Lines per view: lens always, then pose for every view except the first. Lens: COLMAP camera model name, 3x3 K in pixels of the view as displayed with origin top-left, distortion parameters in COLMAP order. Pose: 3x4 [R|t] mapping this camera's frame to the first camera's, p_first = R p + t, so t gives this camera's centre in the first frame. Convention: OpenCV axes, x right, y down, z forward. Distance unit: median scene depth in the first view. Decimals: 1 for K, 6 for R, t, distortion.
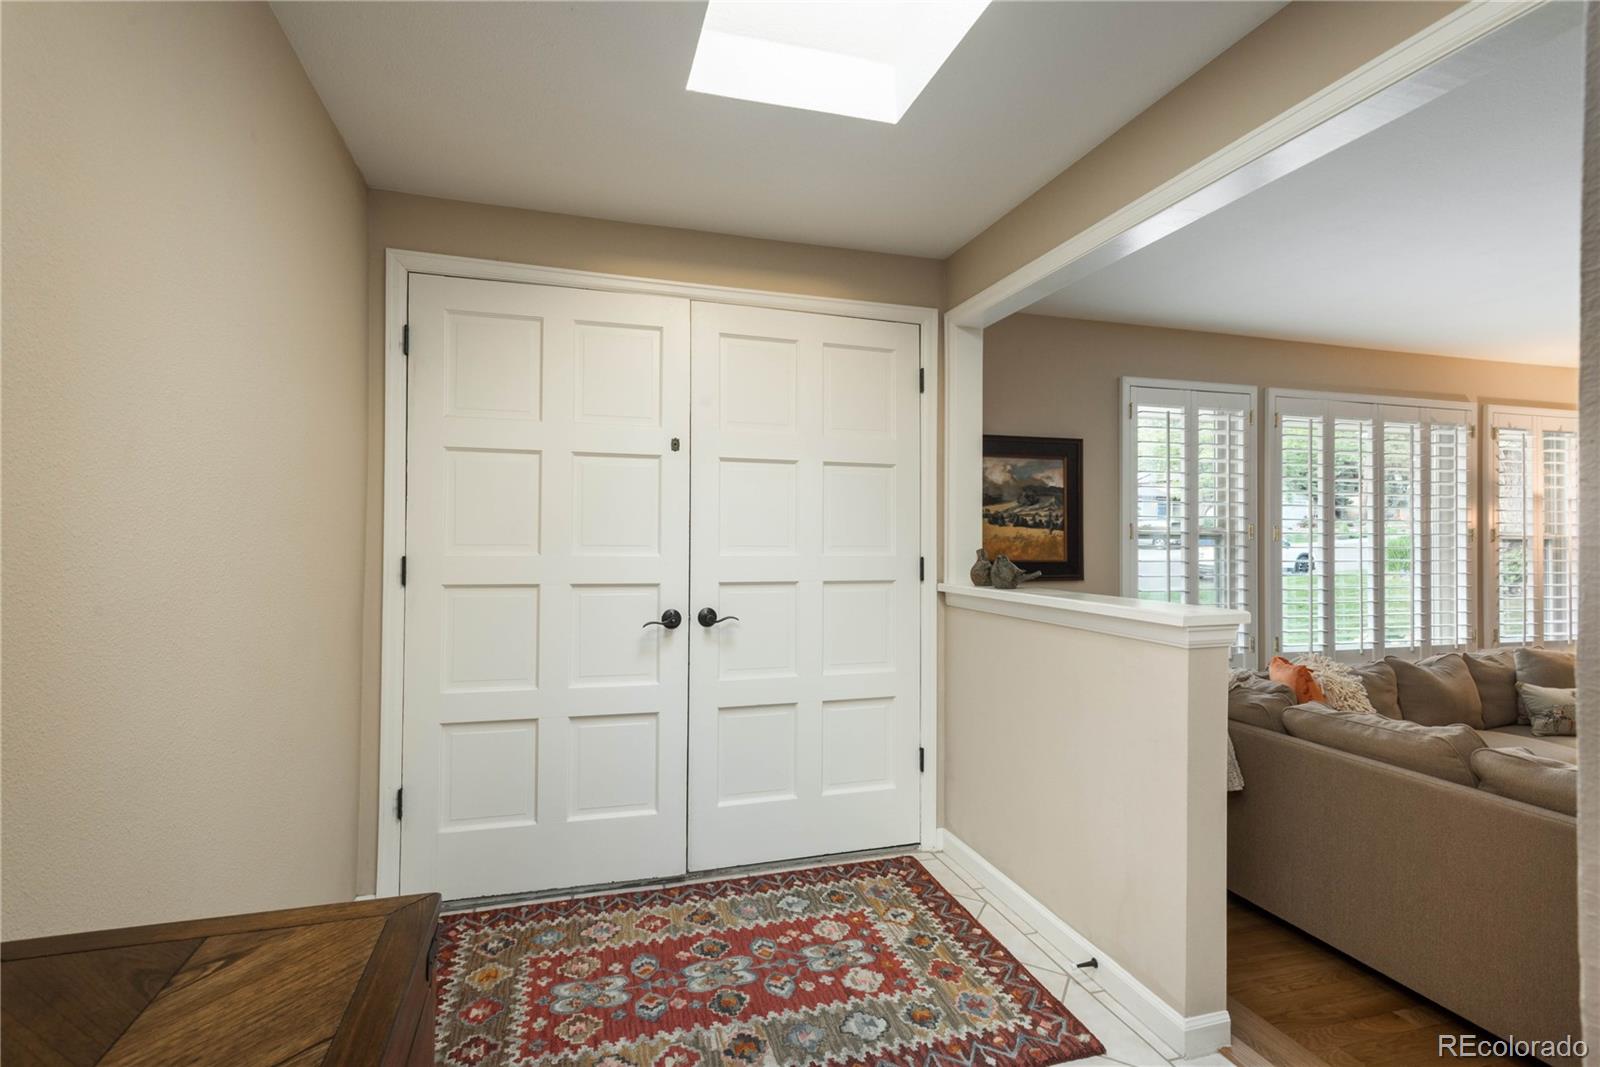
lens RADIAL K [[750.1, 0, 783.5], [0, 750.1, 539.6], [0, 0, 1]] dist [0.004183, -0.000607]
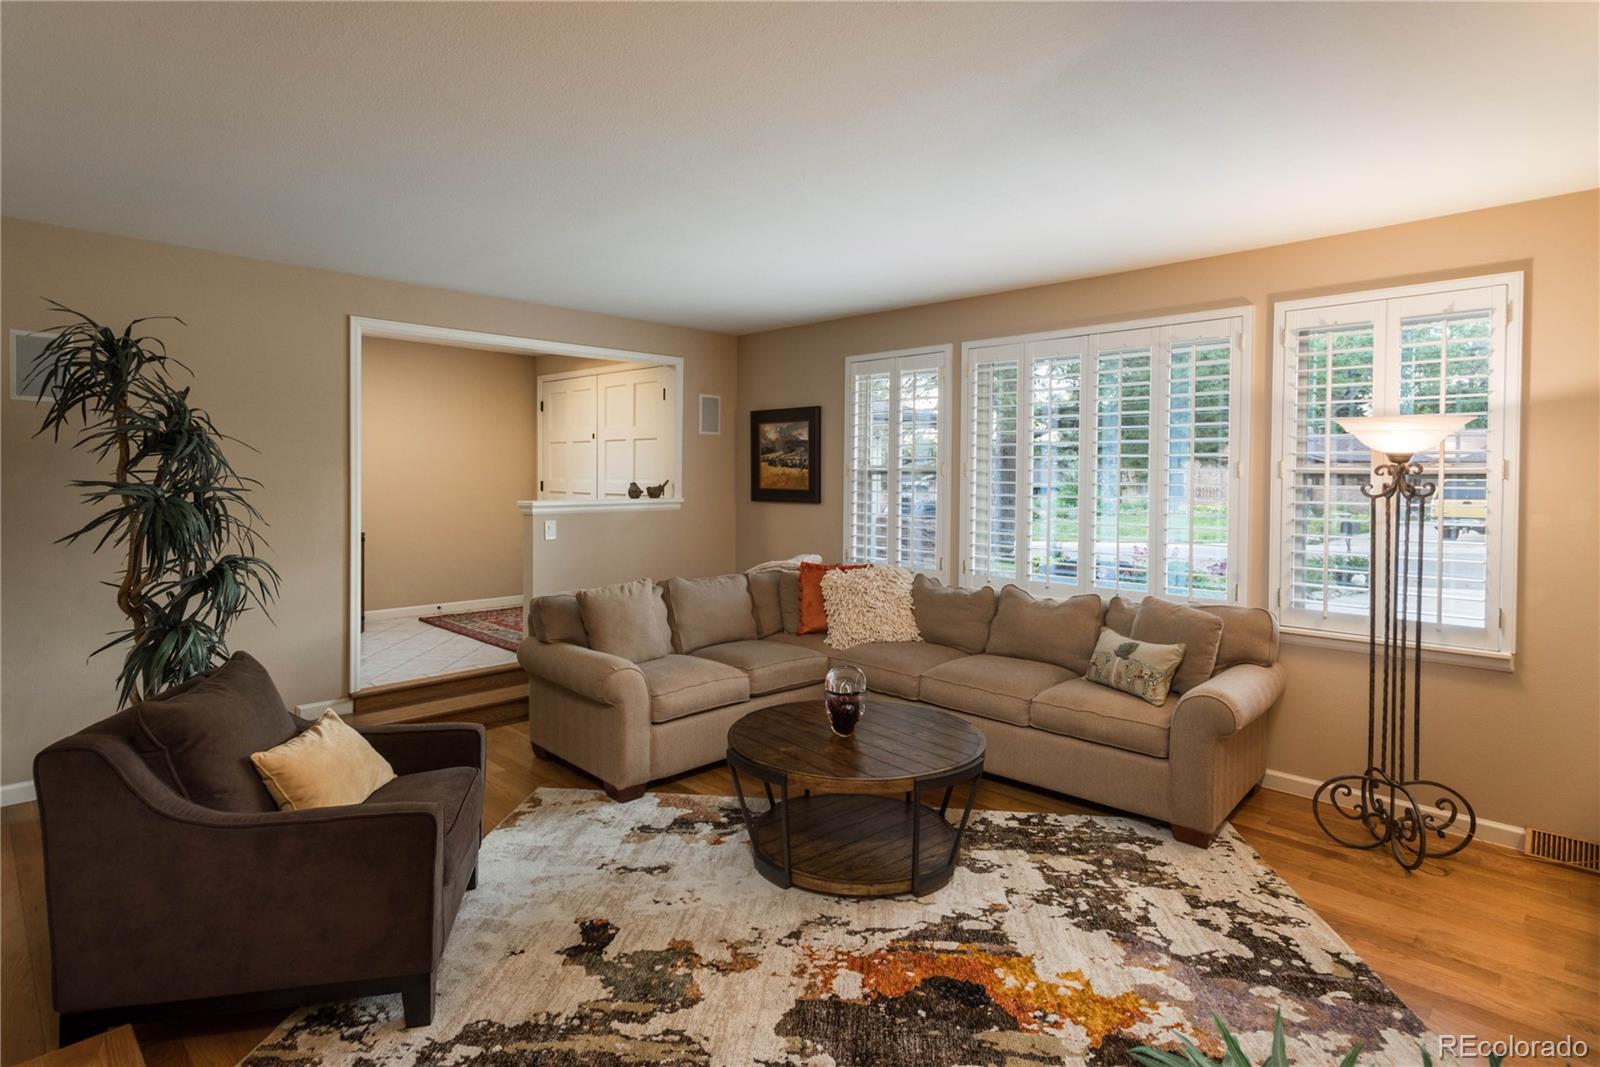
lens RADIAL K [[844.6, 0, 835.7], [0, 844.6, 488.3], [0, 0, 1]] dist [0.001243, 0.000086]
pose [[0.512186, 0.008954, -0.858828, 1.832218], [-0.005577, 0.999959, 0.007100, 0.013499], [0.858857, 0.001153, 0.512215, 0.194612]]
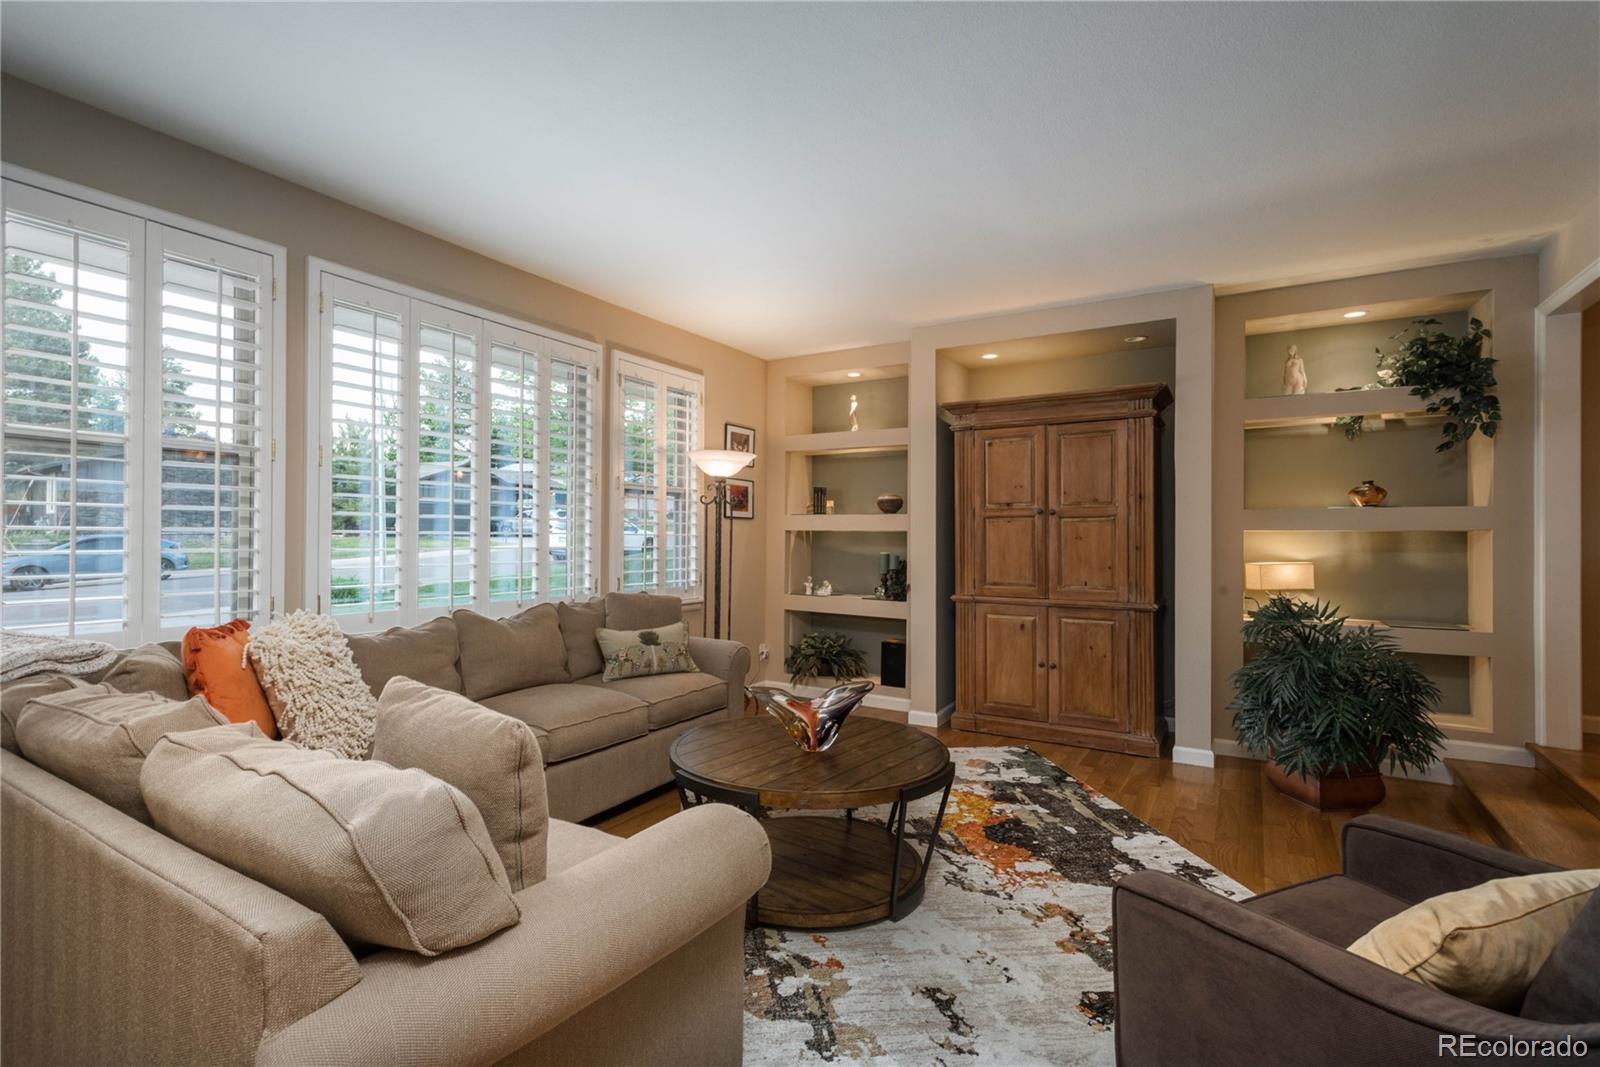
lens RADIAL K [[735.1, 0, 799.1], [0, 735.1, 537.3], [0, 0, 1]] dist [0.022303, 0.000122]
pose [[0.734809, 0.002145, 0.678271, 0.559186], [-0.004101, 0.999991, 0.001279, 0.077093], [-0.678262, -0.003721, 0.734811, 0.155158]]
